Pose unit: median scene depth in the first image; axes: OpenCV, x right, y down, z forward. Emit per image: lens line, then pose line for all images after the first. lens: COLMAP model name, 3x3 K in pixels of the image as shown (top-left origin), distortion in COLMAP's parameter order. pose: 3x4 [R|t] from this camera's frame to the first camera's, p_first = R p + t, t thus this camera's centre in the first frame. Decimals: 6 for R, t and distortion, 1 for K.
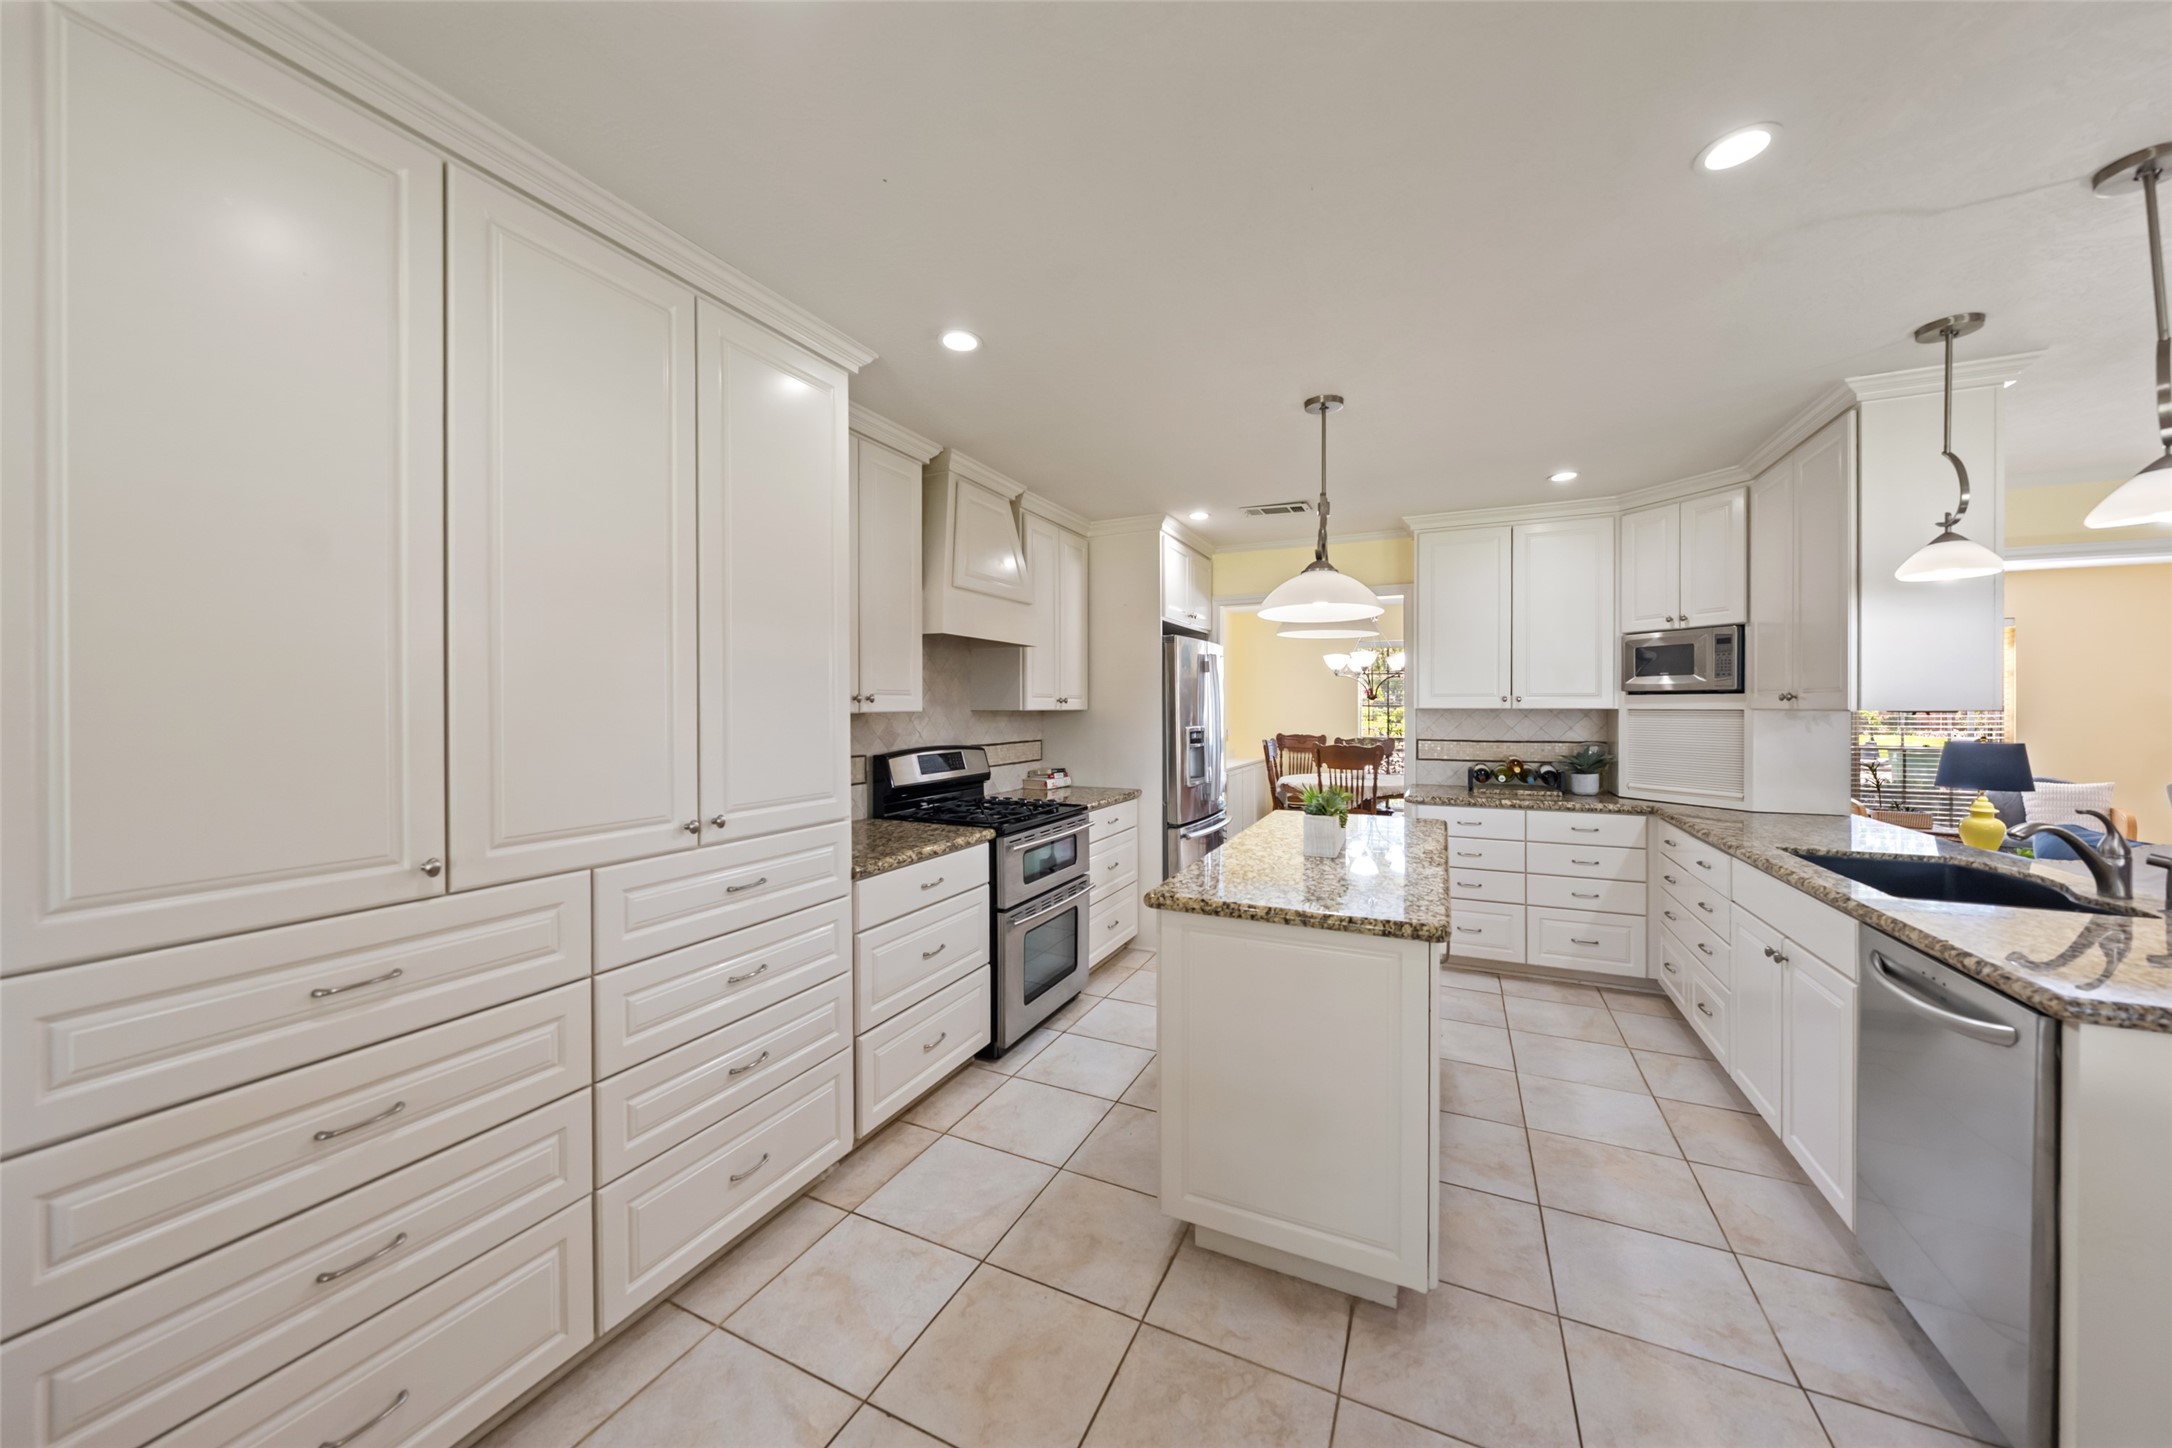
lens RADIAL K [[756.6, 0, 1075.9], [0, 756.6, 712.6], [0, 0, 1]] dist [-0.004702, 0.000044]
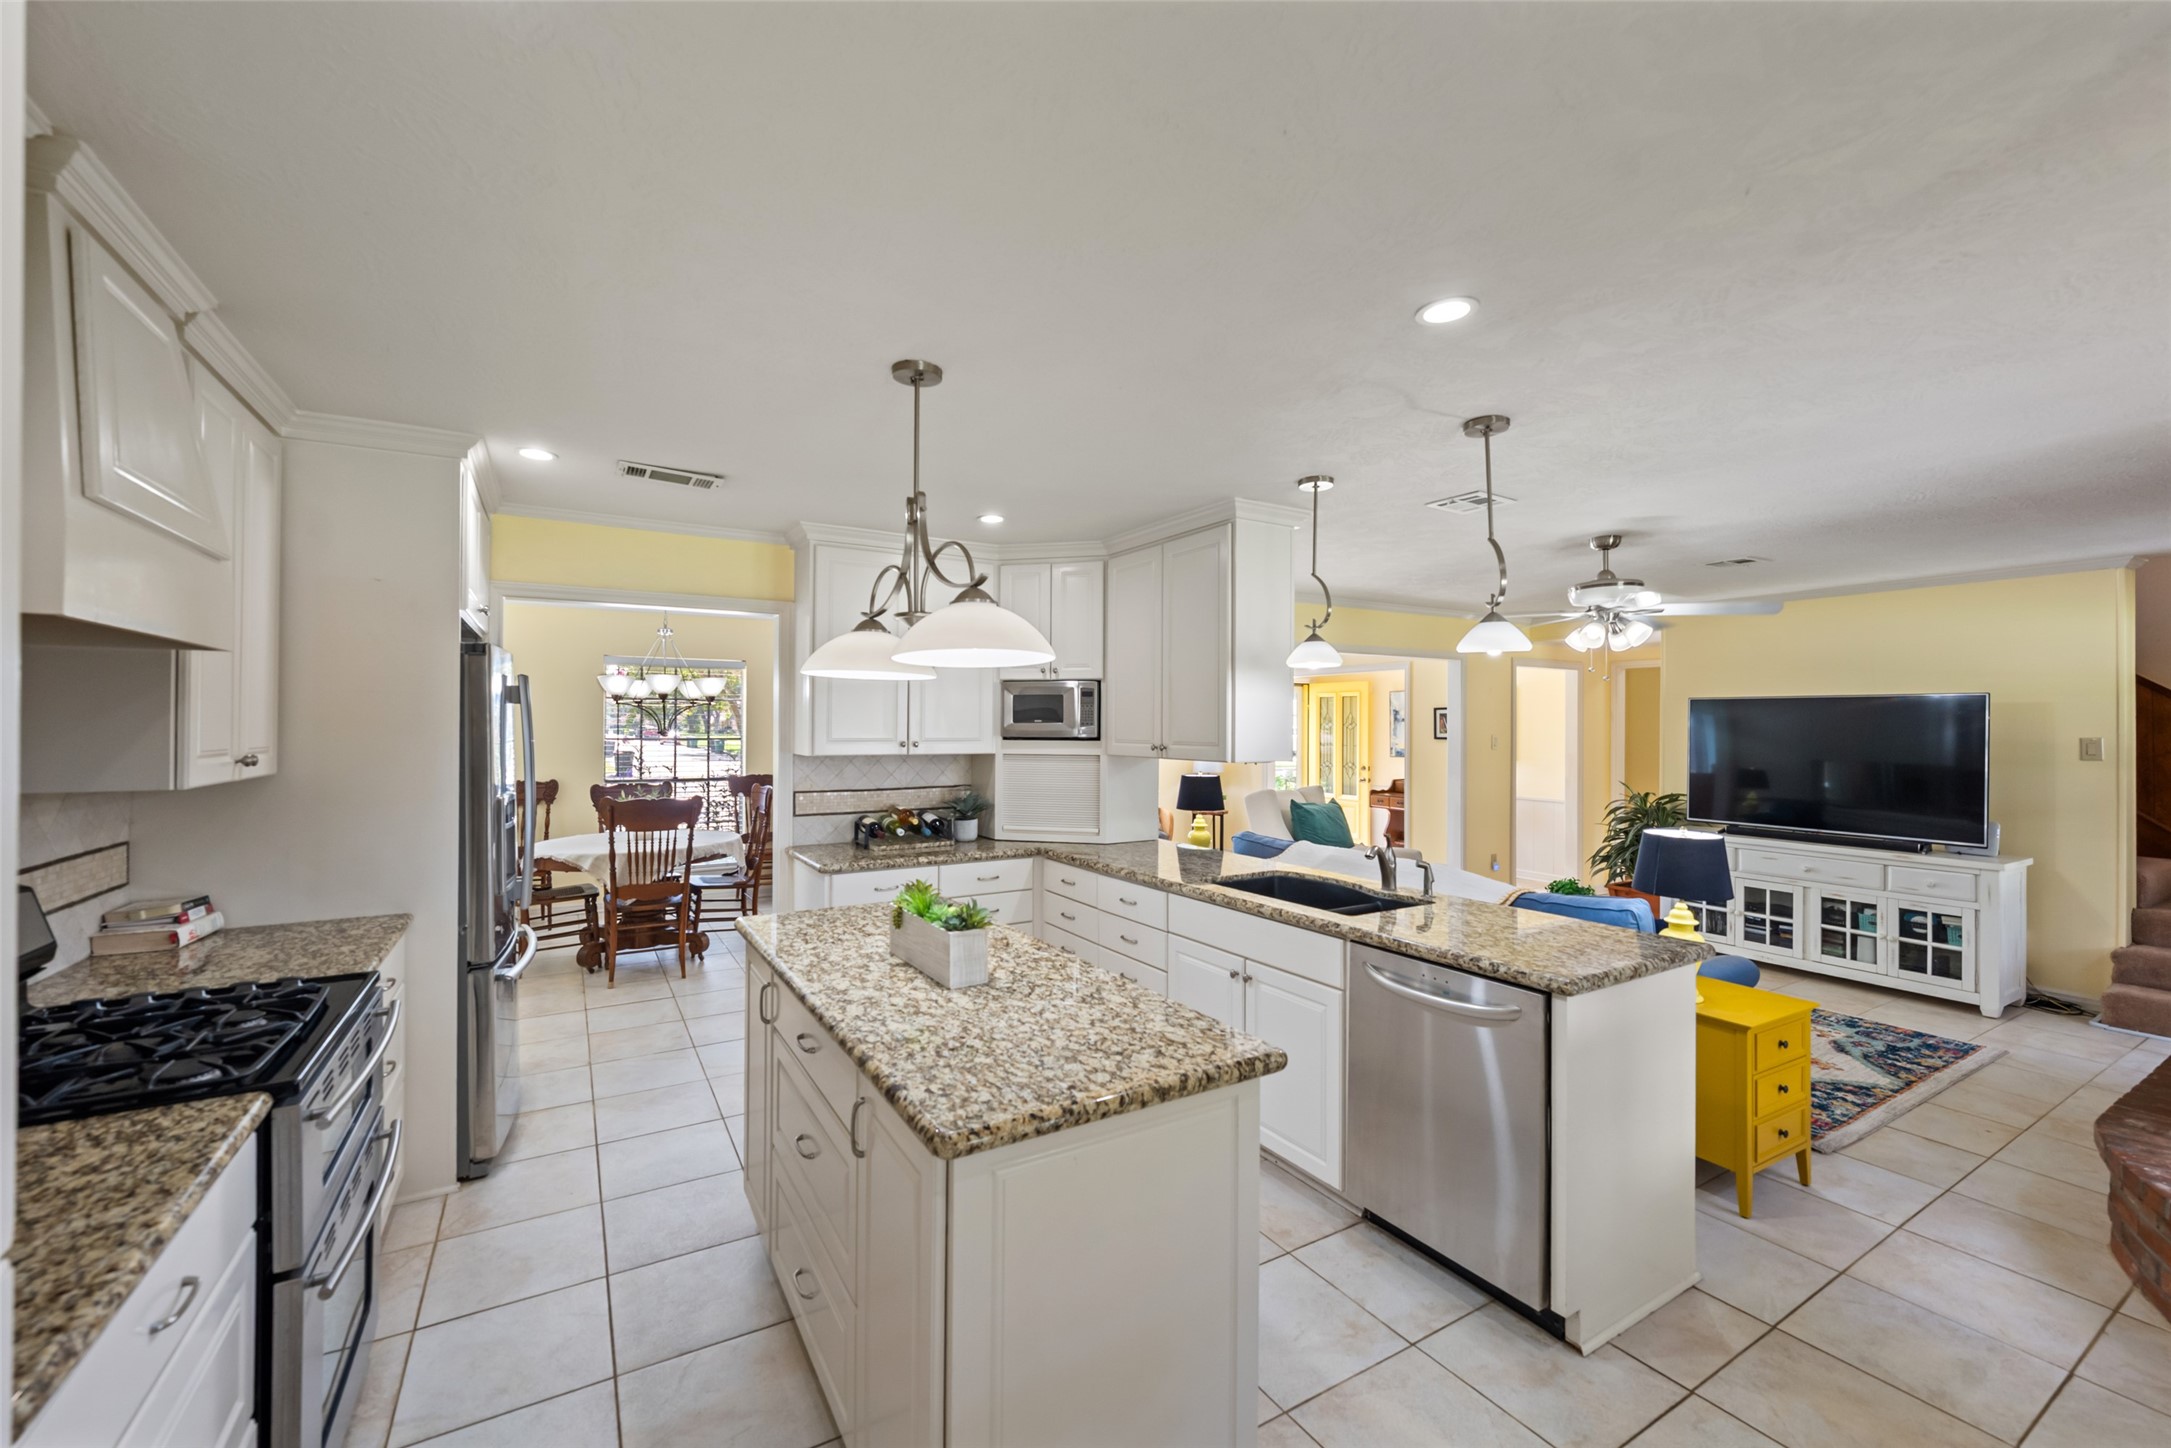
lens RADIAL K [[866.6, 0, 1068.7], [0, 866.6, 722.2], [0, 0, 1]] dist [0.000477, 0.000211]
pose [[0.553232, 0.006304, 0.833004, -0.225667], [0.002763, 0.999952, -0.009402, -0.040225], [-0.833023, 0.007503, 0.553188, 0.299695]]
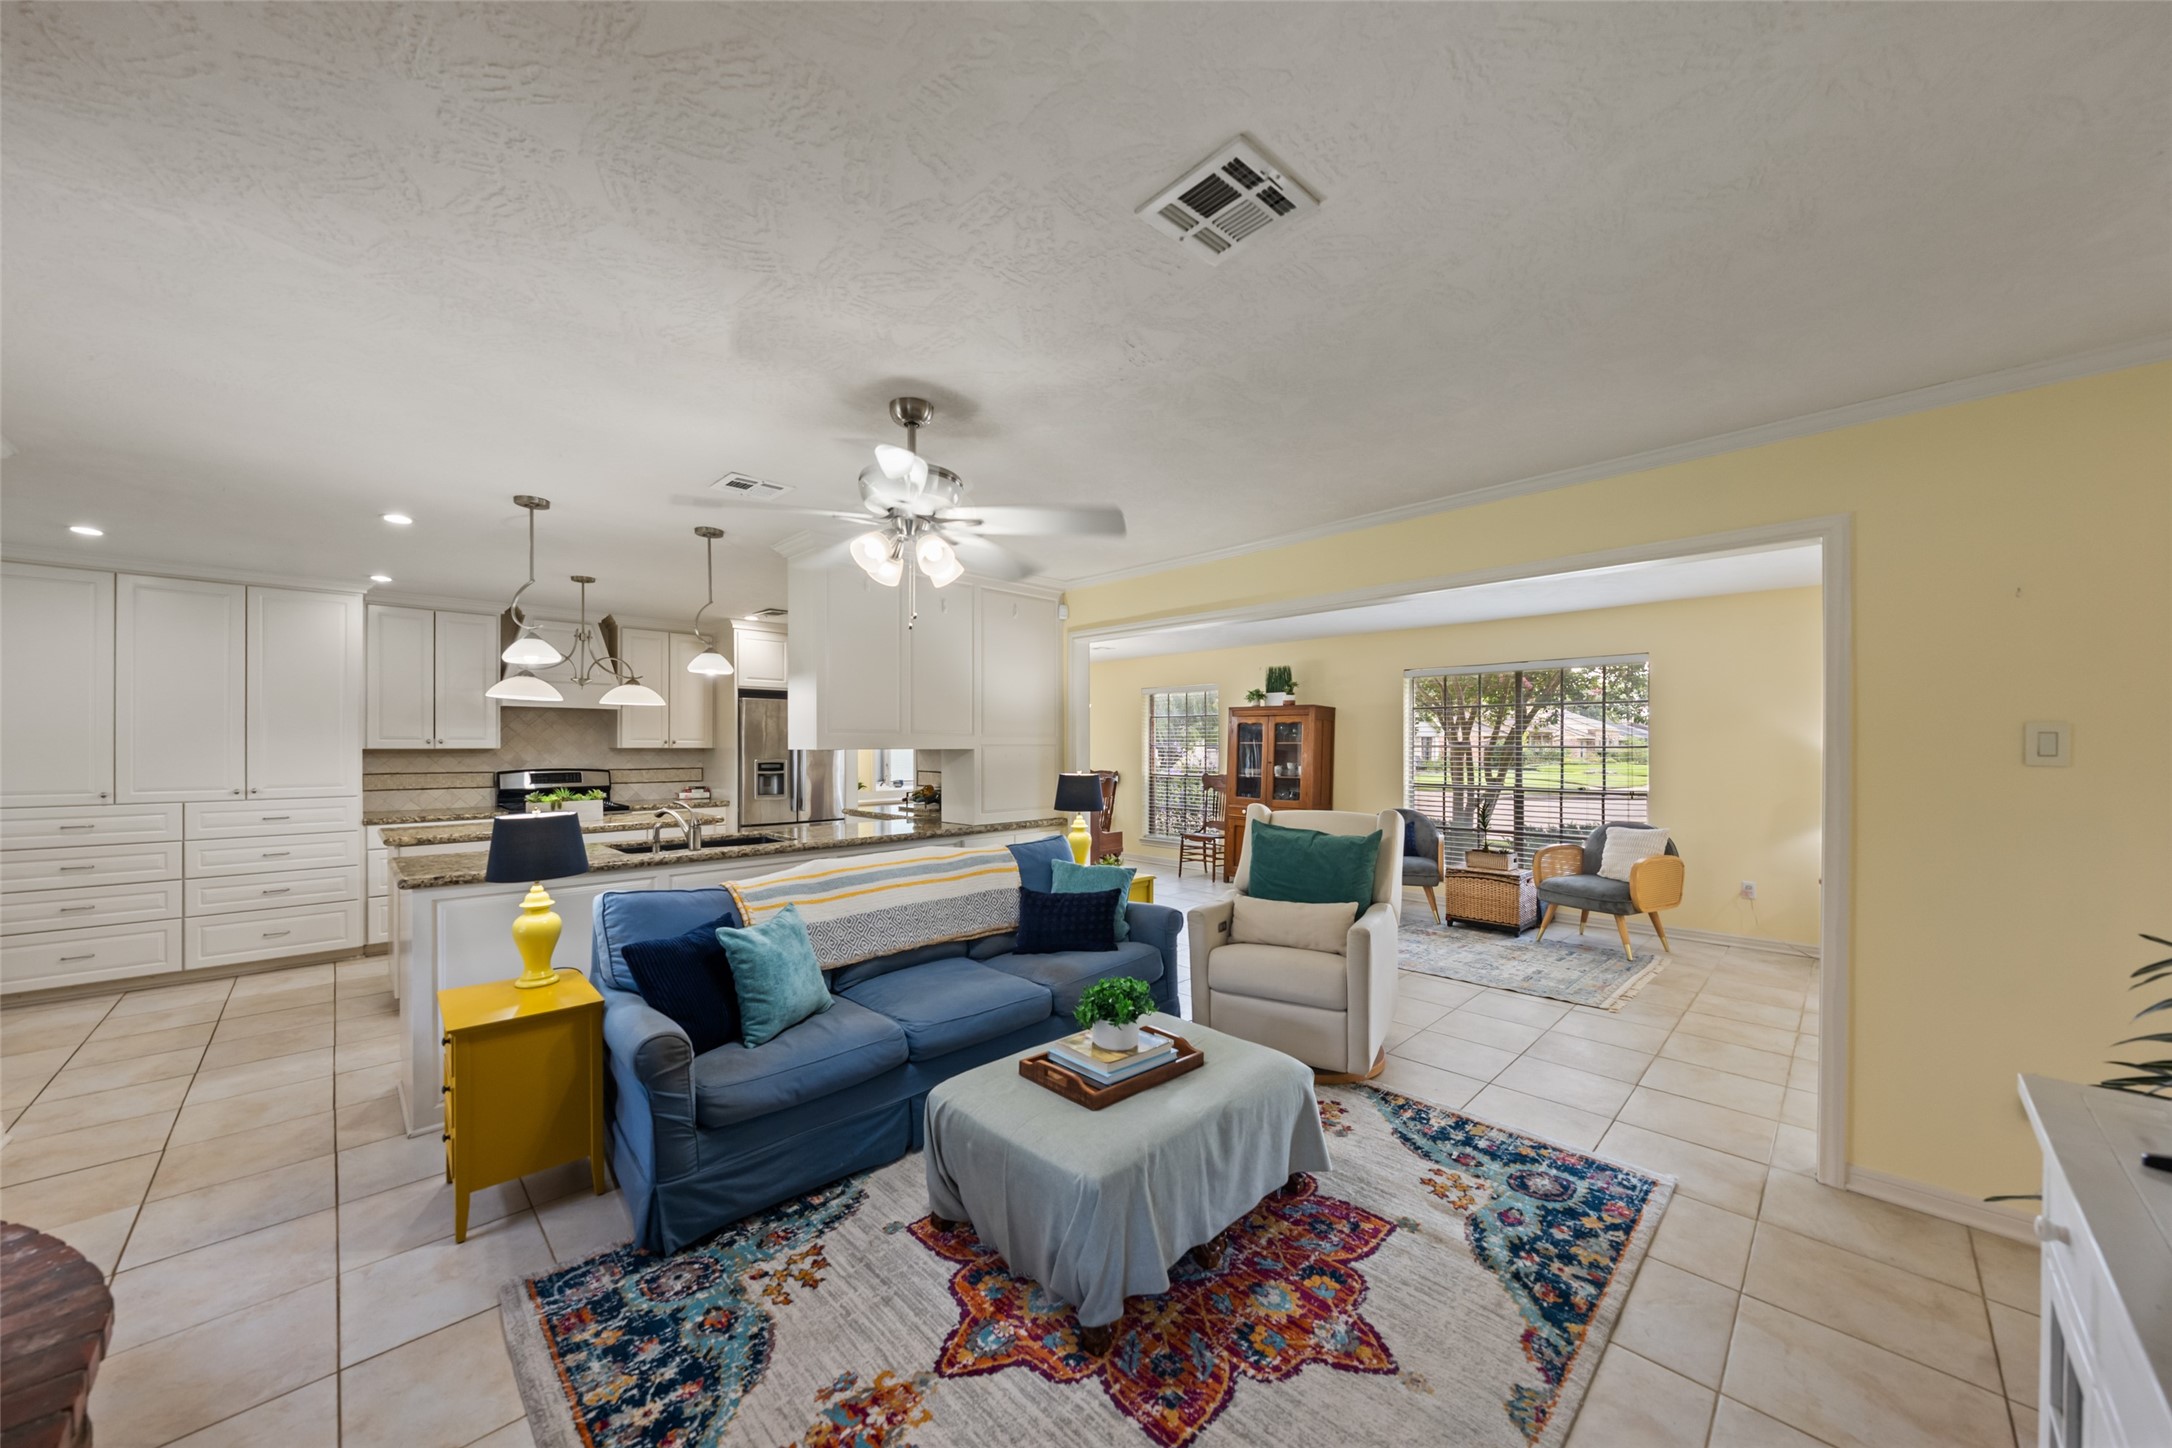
lens RADIAL K [[756.6, 0, 1066.7], [0, 756.6, 741.3], [0, 0, 1]] dist [-0.004702, 0.000044]
pose [[0.936875, 0.000731, -0.349664, 1.542243], [-0.005147, 0.999918, -0.011700, -0.003518], [0.349627, 0.012761, 0.936802, -0.215042]]
